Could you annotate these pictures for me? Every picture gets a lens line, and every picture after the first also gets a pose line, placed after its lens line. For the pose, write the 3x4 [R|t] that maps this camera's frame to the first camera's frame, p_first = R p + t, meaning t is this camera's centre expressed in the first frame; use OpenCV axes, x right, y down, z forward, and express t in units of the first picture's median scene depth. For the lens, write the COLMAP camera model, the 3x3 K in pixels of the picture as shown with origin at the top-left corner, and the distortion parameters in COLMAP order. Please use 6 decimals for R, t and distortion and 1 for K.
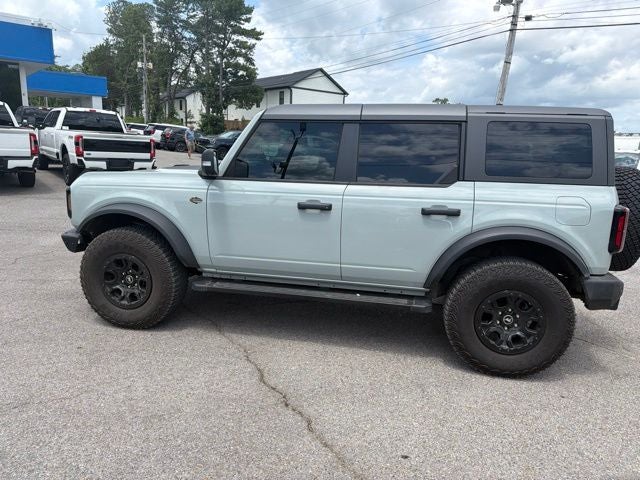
lens RADIAL K [[450.4, 0, 319.6], [0, 450.4, 242.8], [0, 0, 1]] dist [0.024977, -0.032448]
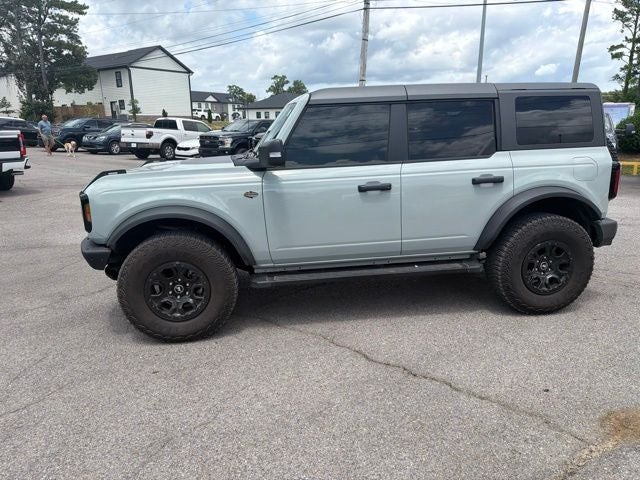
lens RADIAL K [[450.4, 0, 319.5], [0, 450.4, 244.1], [0, 0, 1]] dist [0.024977, -0.032448]
pose [[0.942222, -0.140979, 0.303880, -0.408549], [0.126784, 0.989729, 0.066055, -0.032444], [-0.310071, -0.023712, 0.950418, 0.048774]]
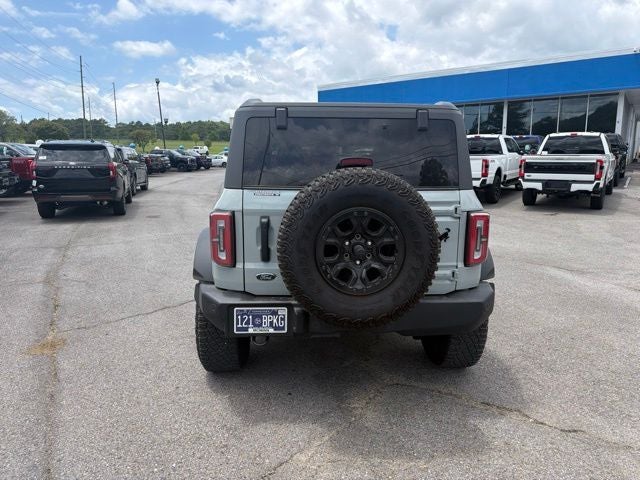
lens RADIAL K [[450.4, 0, 321.2], [0, 450.4, 239.4], [0, 0, 1]] dist [0.024977, -0.032448]
pose [[0.253995, 0.124013, -0.959222, 1.232566], [-0.190462, 0.978740, 0.076103, -0.103541], [0.948267, 0.163365, 0.272215, 0.764993]]
